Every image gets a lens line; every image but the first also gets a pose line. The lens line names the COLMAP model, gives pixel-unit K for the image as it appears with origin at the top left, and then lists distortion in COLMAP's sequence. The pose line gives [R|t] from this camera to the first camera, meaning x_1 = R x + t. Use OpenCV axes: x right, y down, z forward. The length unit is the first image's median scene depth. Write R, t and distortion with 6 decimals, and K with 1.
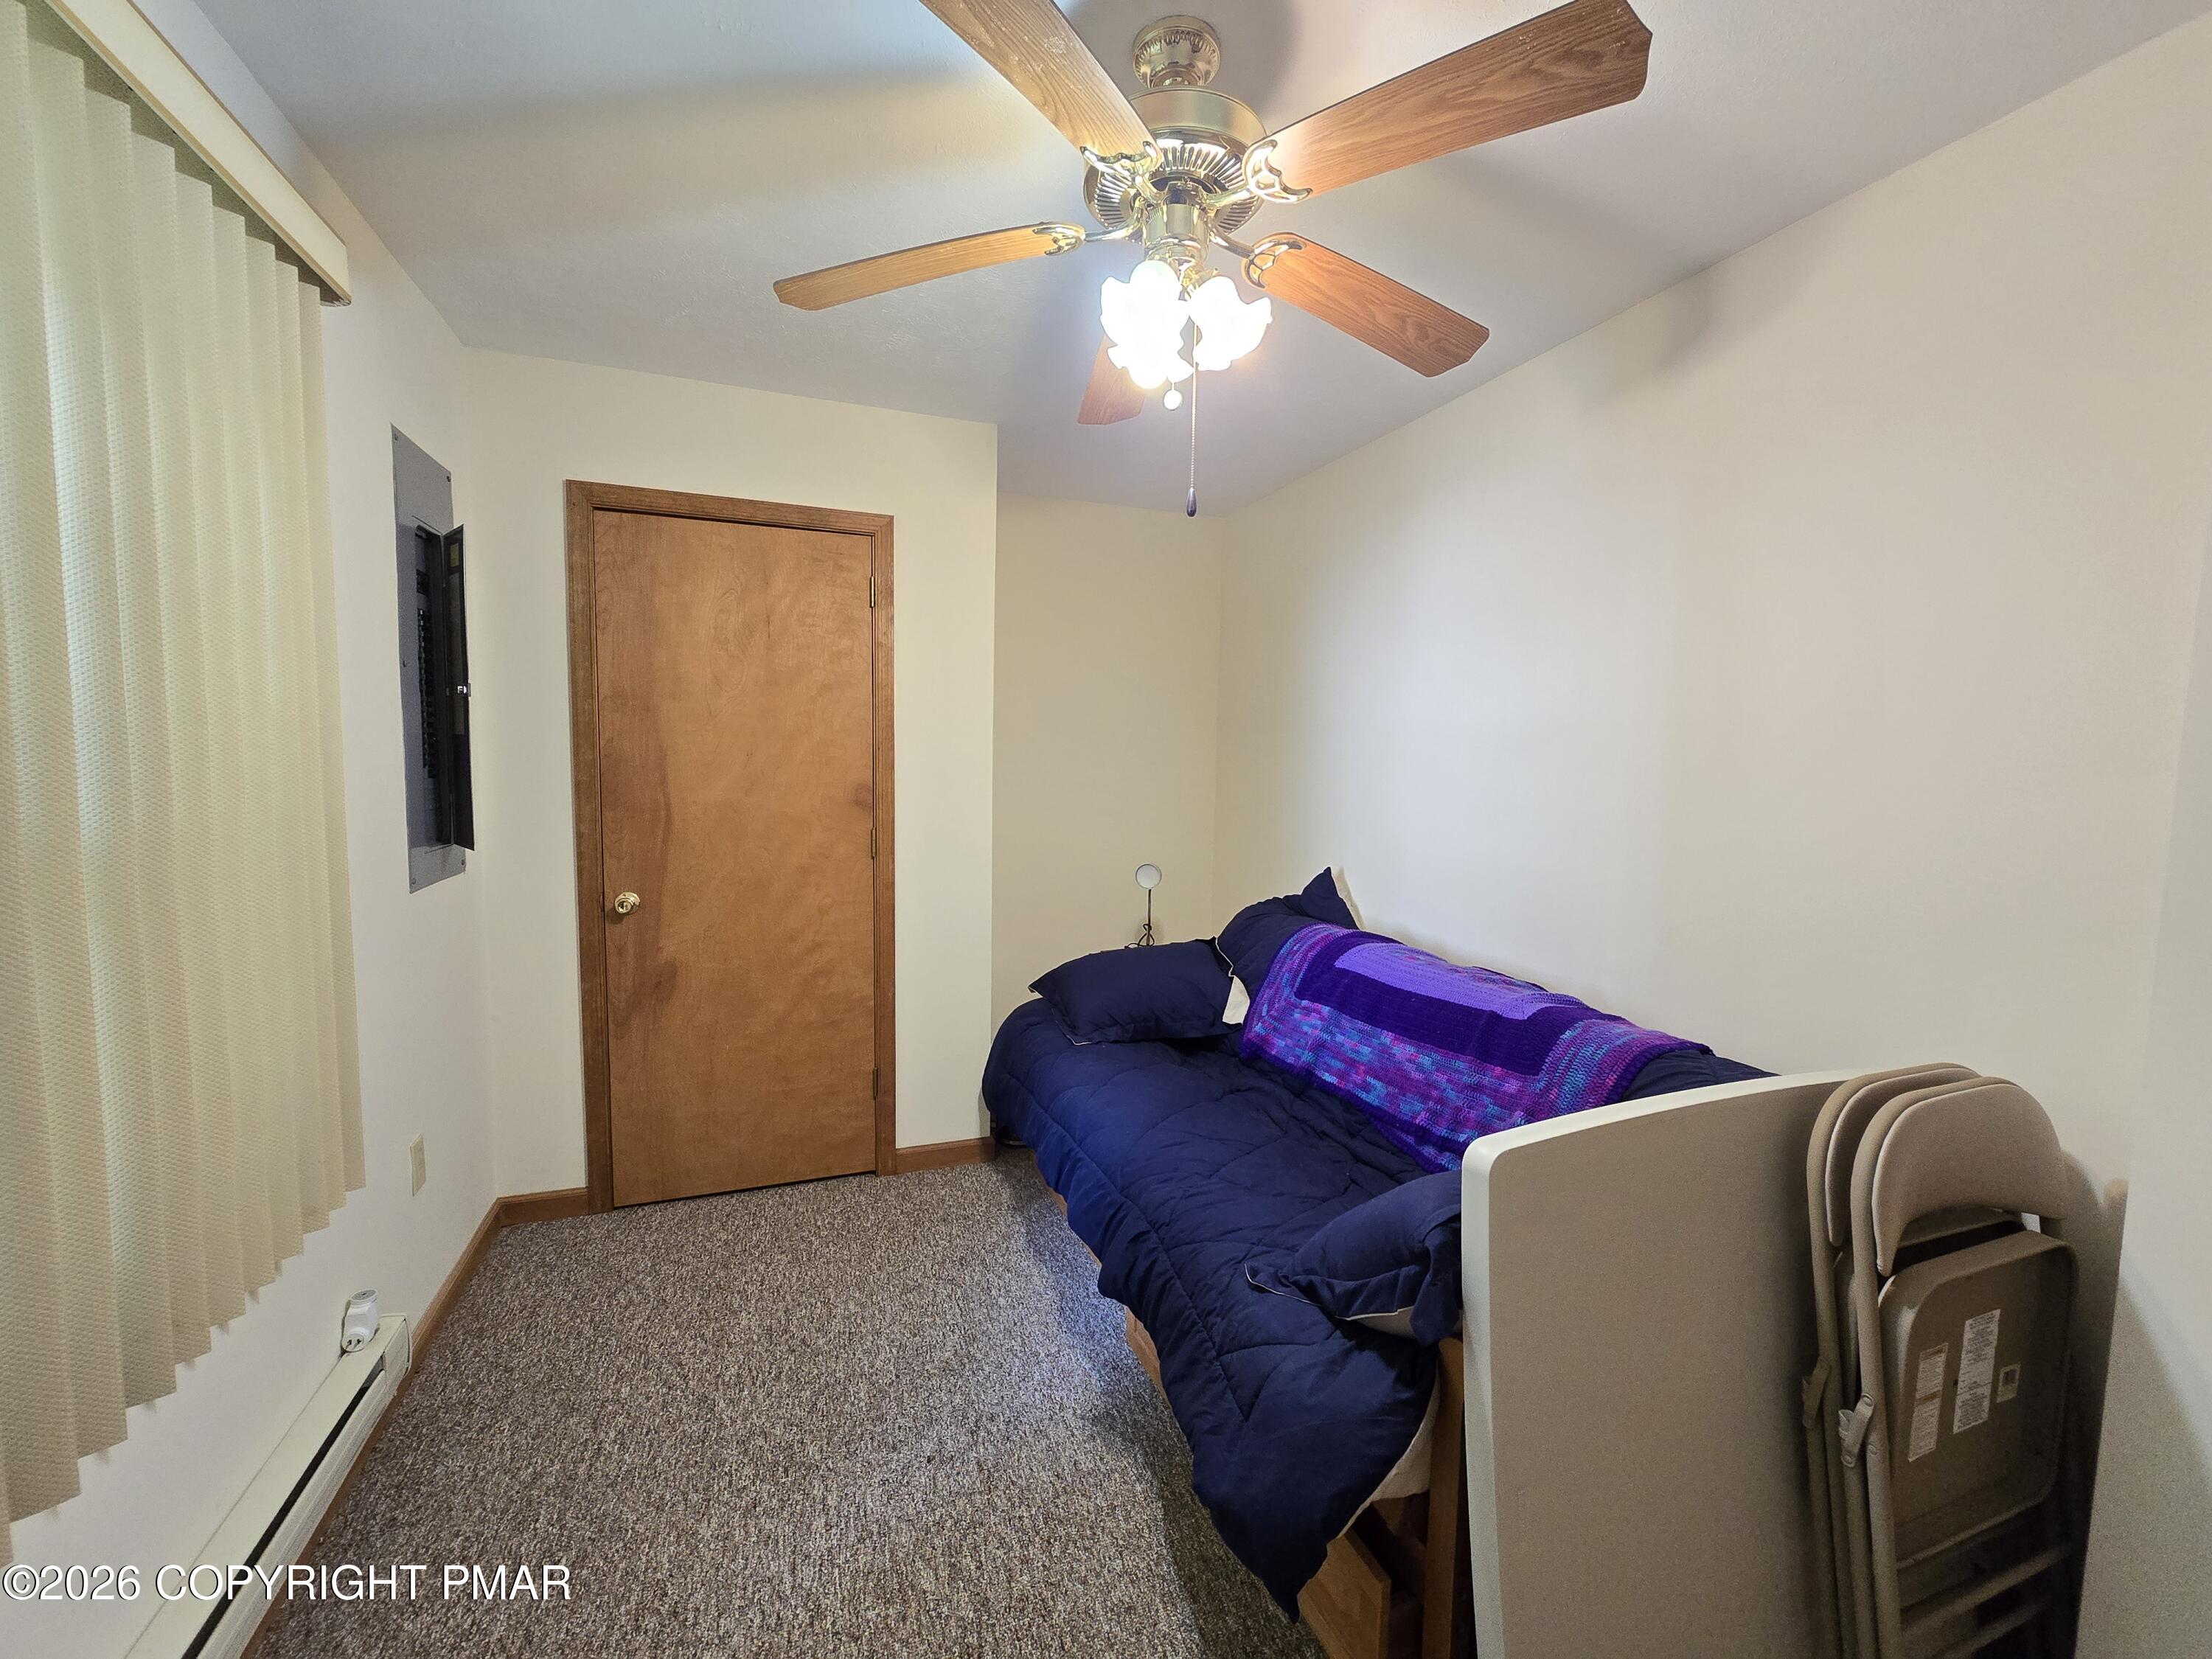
lens RADIAL K [[907.2, 0, 1121.8], [0, 907.2, 827.9], [0, 0, 1]] dist [-0.003535, 0.000570]
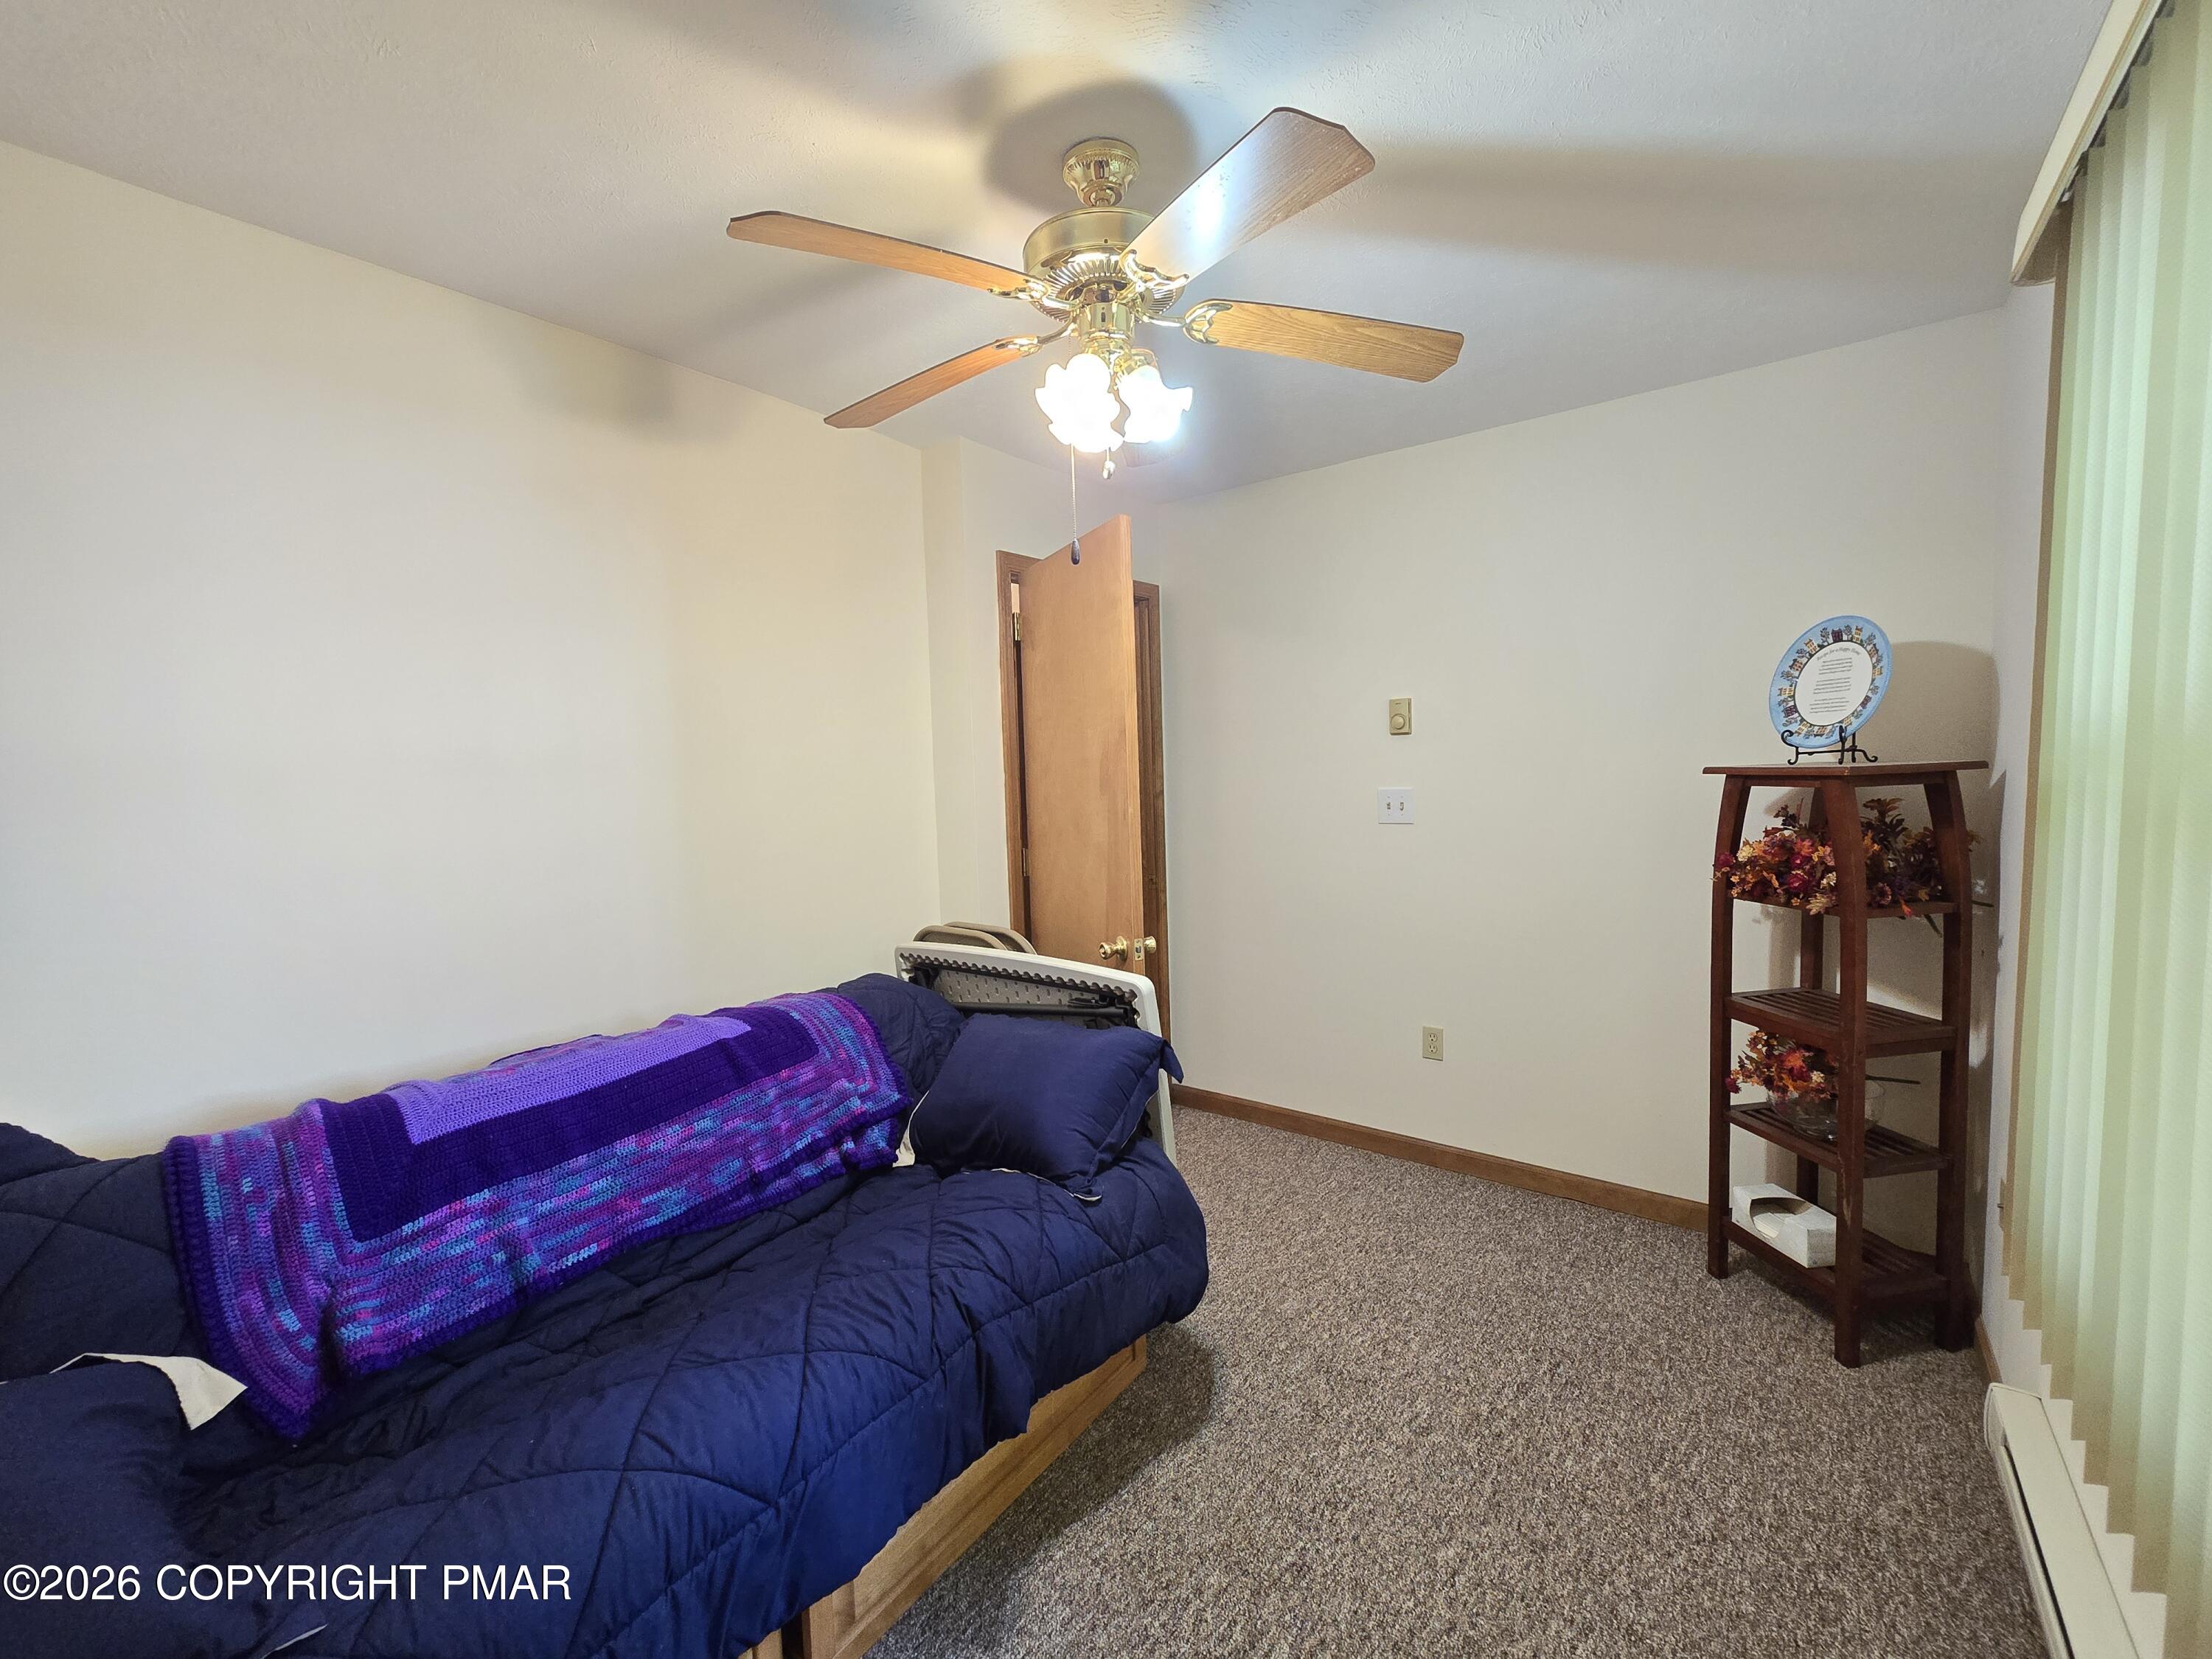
lens RADIAL K [[907.2, 0, 1111.1], [0, 907.2, 831.6], [0, 0, 1]] dist [-0.003535, 0.000570]
pose [[-0.532152, -0.070681, 0.843694, -0.617768], [0.087028, 0.986664, 0.137551, -0.116997], [-0.842164, 0.146623, -0.518904, 1.090879]]
